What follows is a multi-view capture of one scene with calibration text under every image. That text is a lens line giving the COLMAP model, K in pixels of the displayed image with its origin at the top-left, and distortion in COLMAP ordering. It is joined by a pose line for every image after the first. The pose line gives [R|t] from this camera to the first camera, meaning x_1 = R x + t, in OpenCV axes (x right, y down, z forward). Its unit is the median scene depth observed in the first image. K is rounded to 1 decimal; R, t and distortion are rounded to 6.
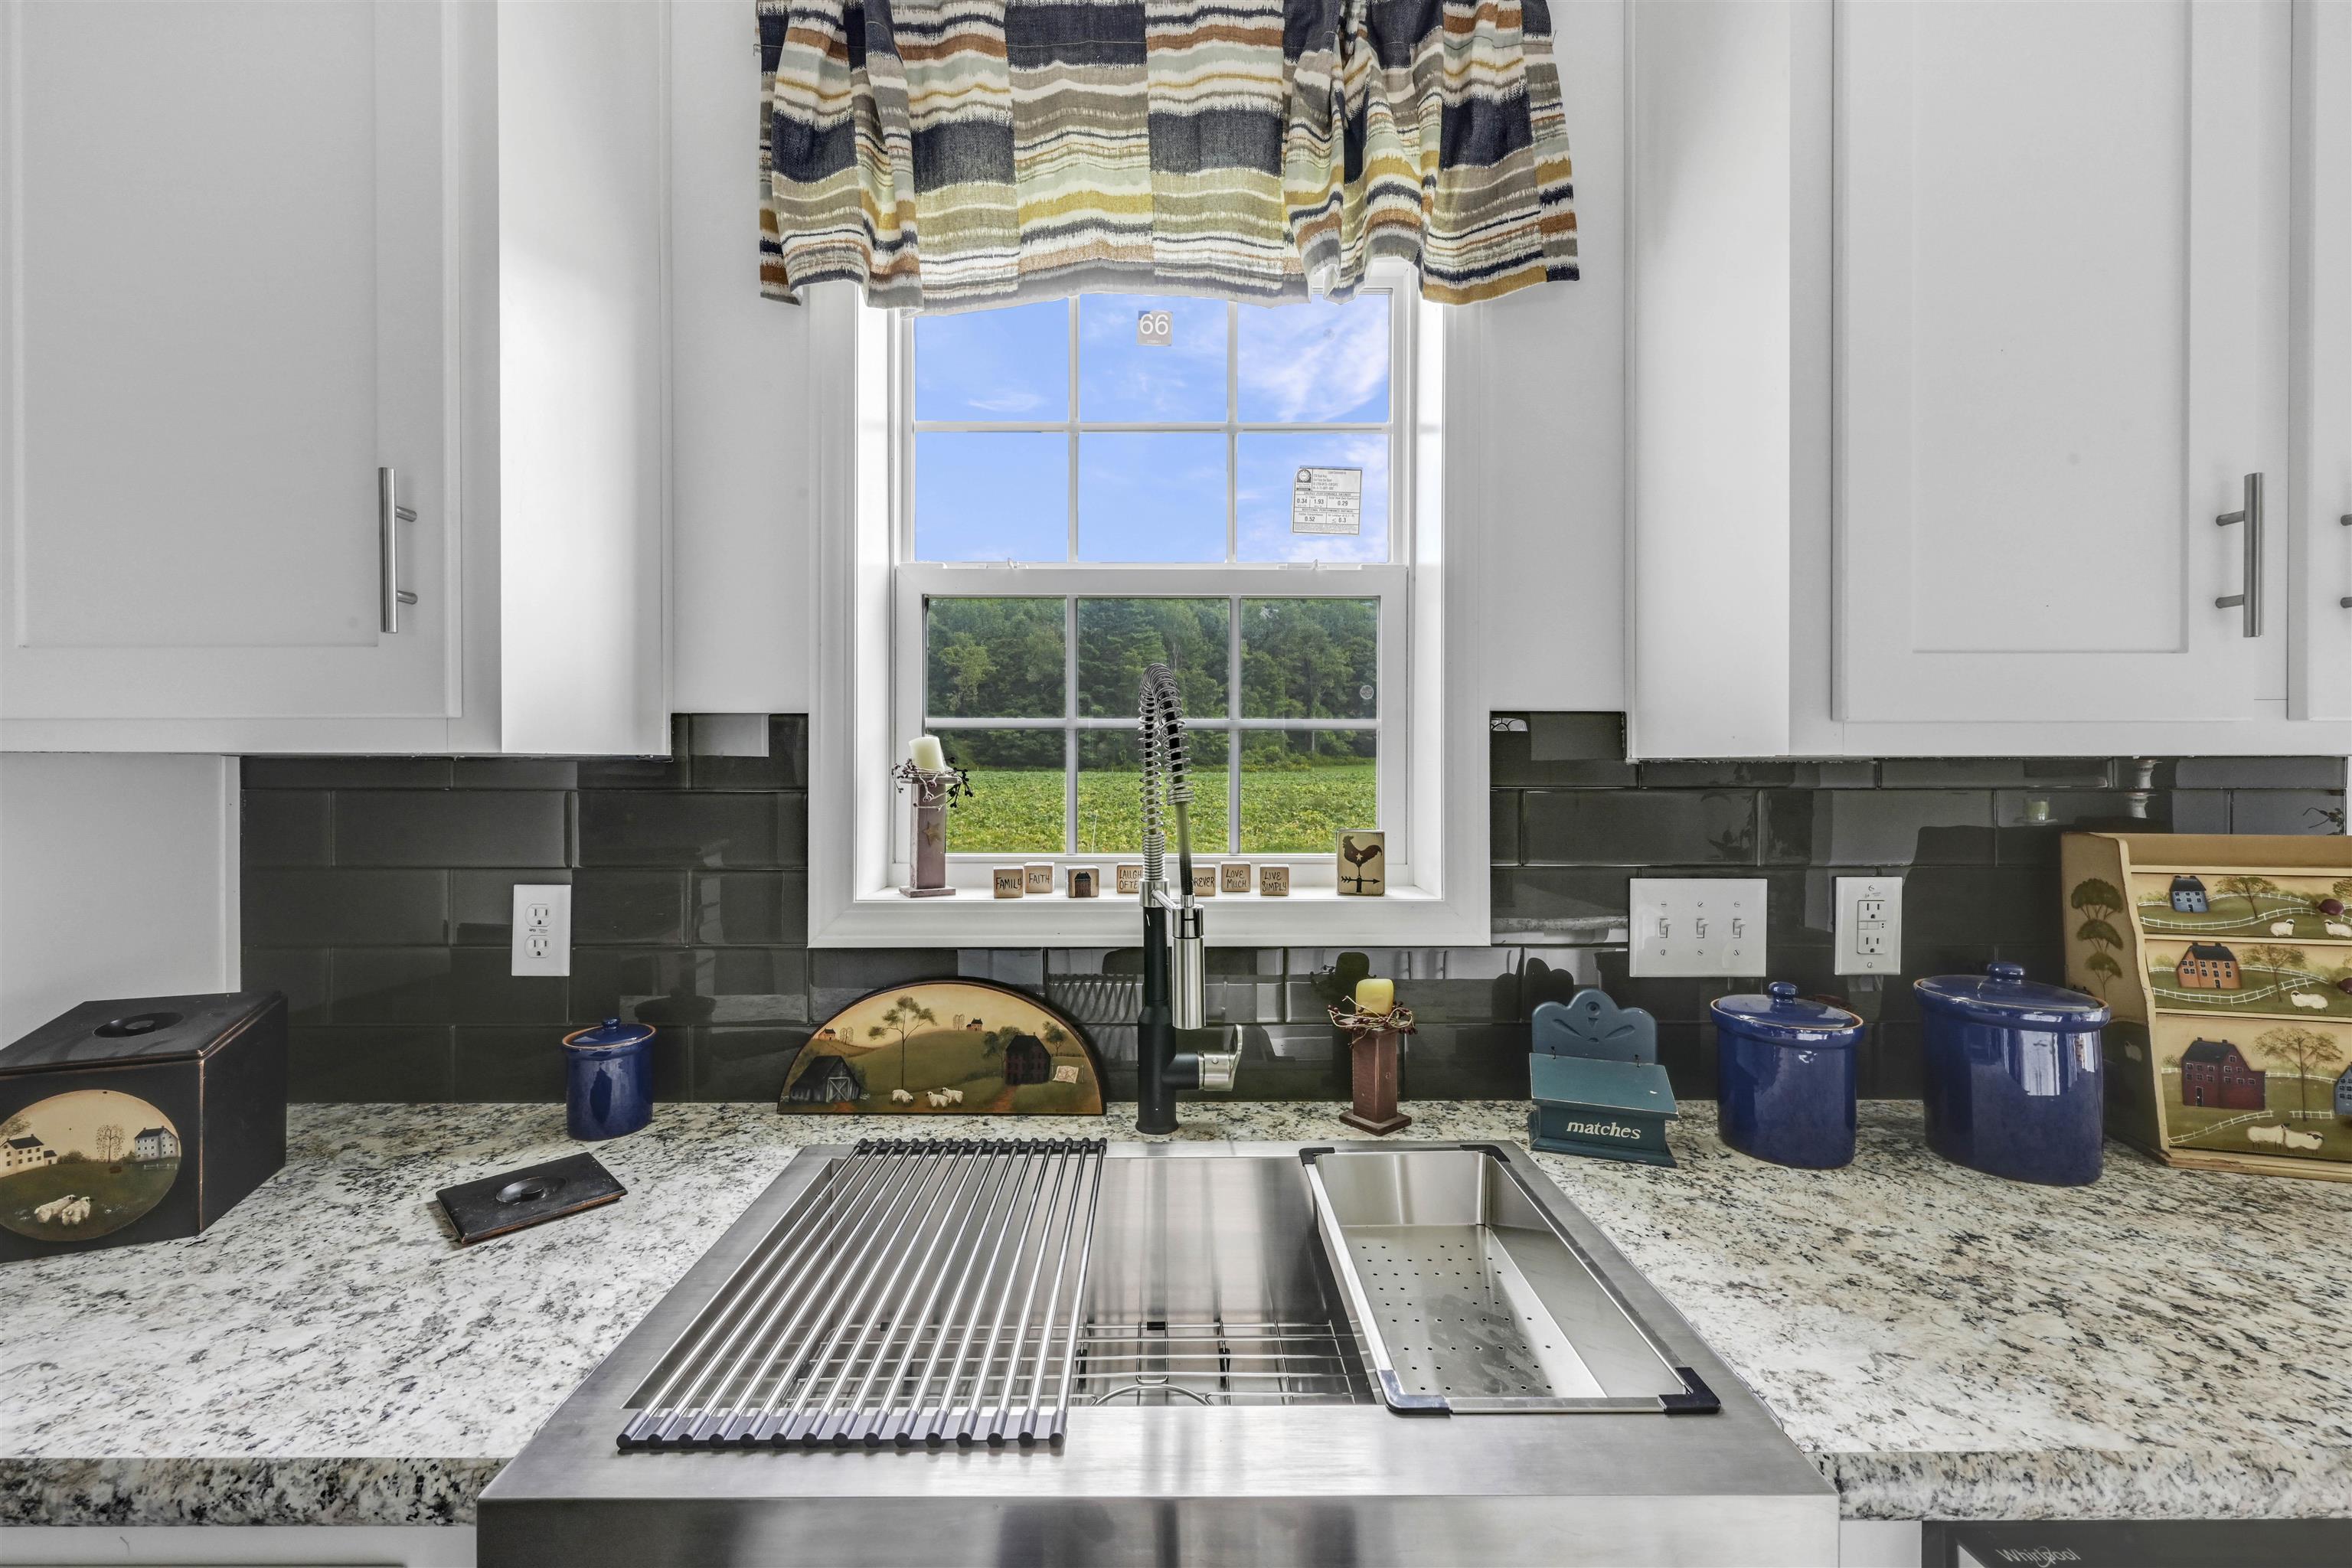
lens RADIAL K [[948.4, 0, 1175.8], [0, 948.4, 771.2], [0, 0, 1]] dist [0.000783, 0.000418]
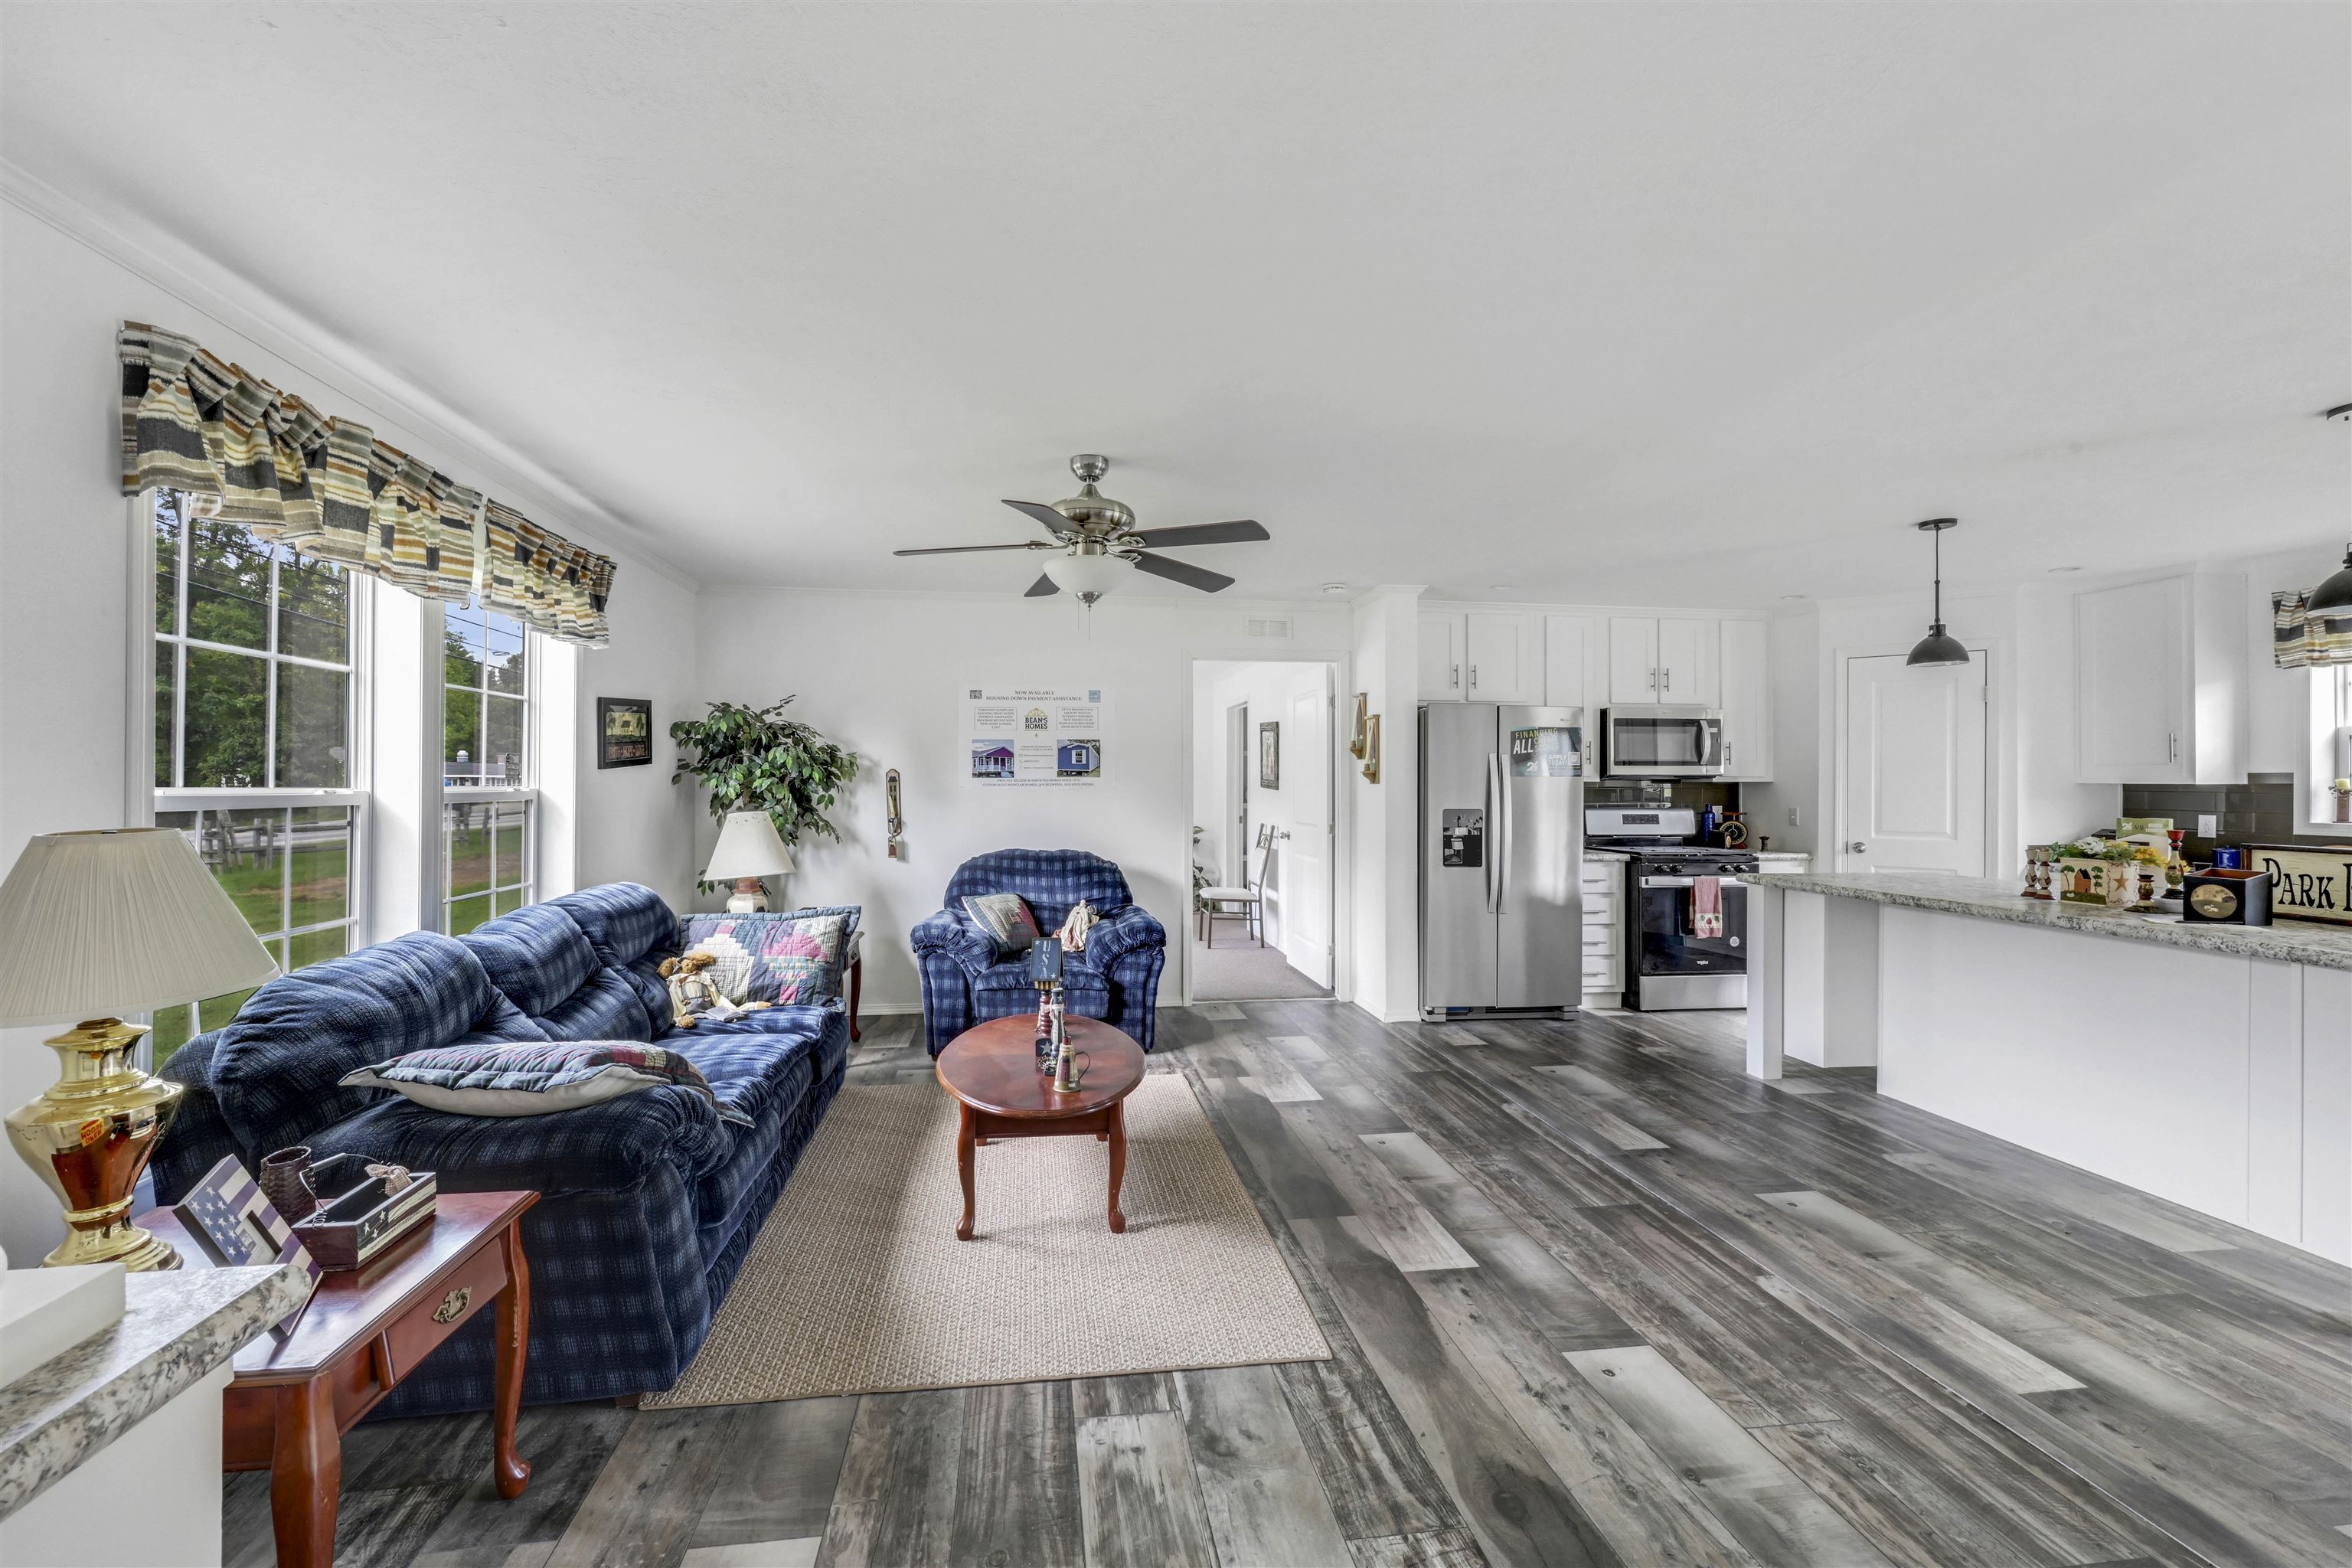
lens RADIAL K [[940.9, 0, 1141.3], [0, 940.9, 778.4], [0, 0, 1]] dist [-0.001219, -0.000208]
pose [[0.112749, 0.001442, -0.993623, 2.949451], [-0.005296, 0.999986, 0.000851, -0.016179], [0.993609, 0.005166, 0.112755, -4.182612]]
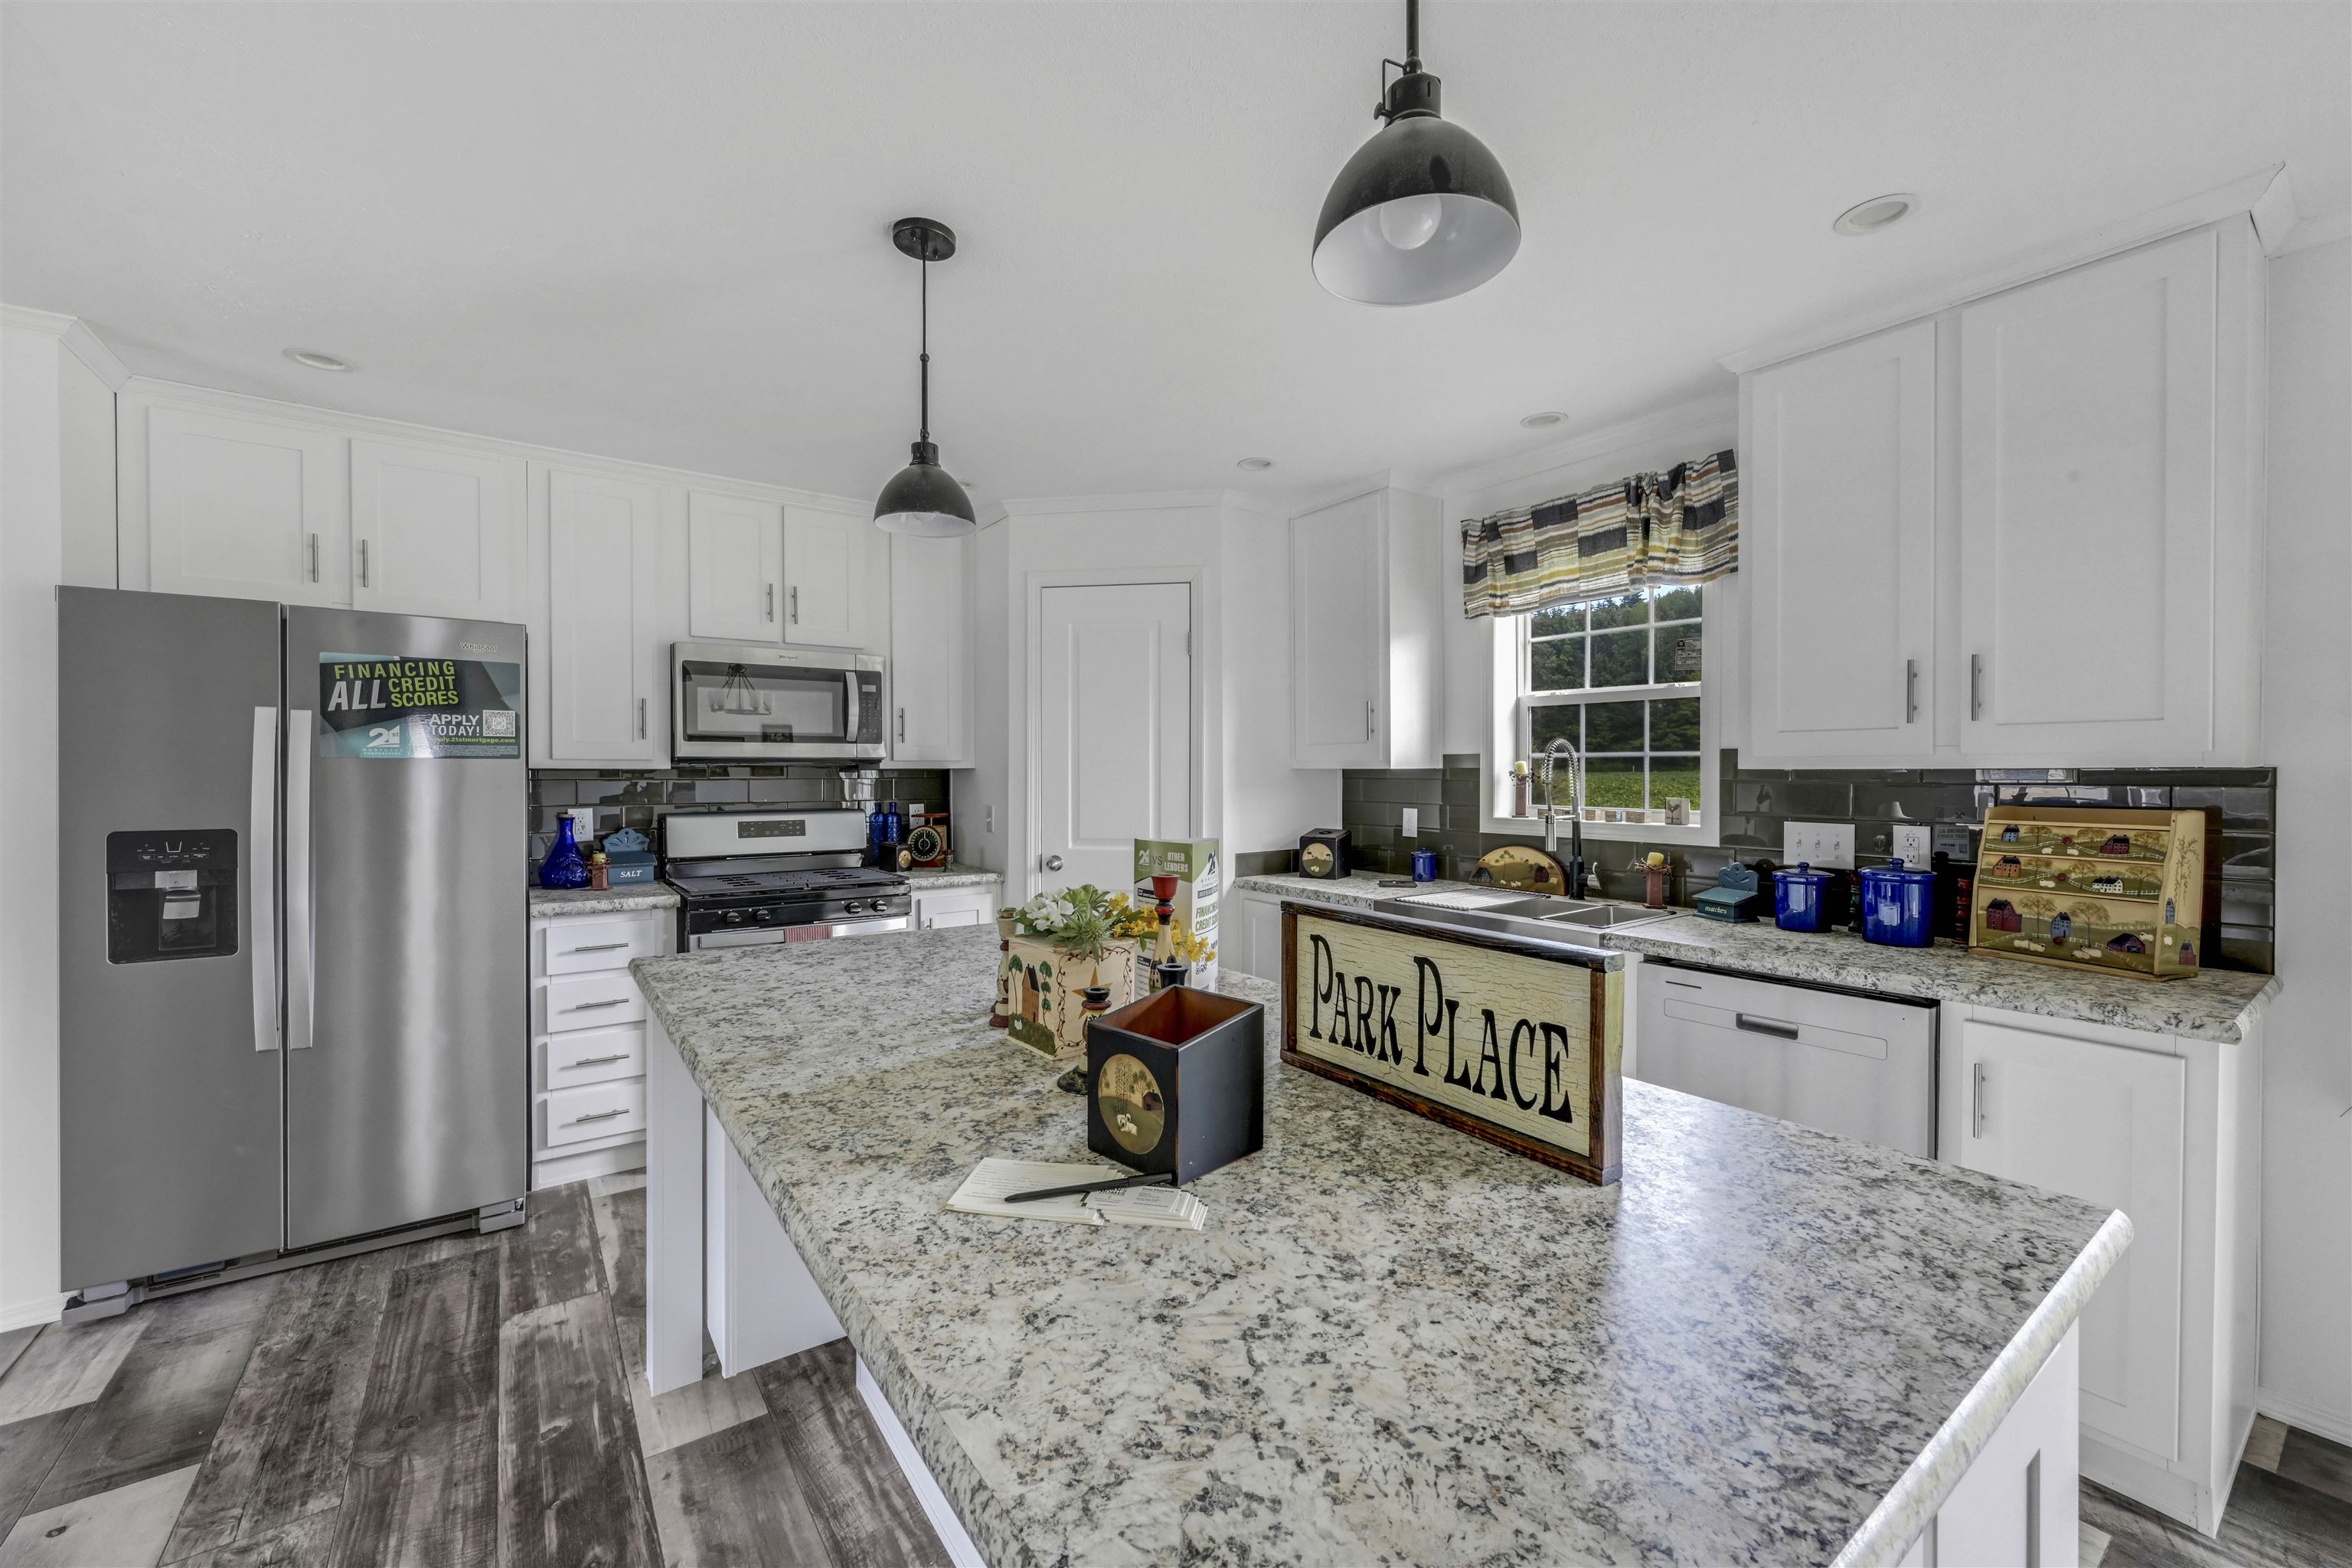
lens RADIAL K [[935.4, 0, 1176.0], [0, 935.4, 784.0], [0, 0, 1]] dist [-0.000732, 0.000103]
pose [[0.578713, 0.013334, -0.815422, 1.517192], [-0.001770, 0.999885, 0.015095, -0.007726], [0.815529, -0.007292, 0.578670, -1.541035]]
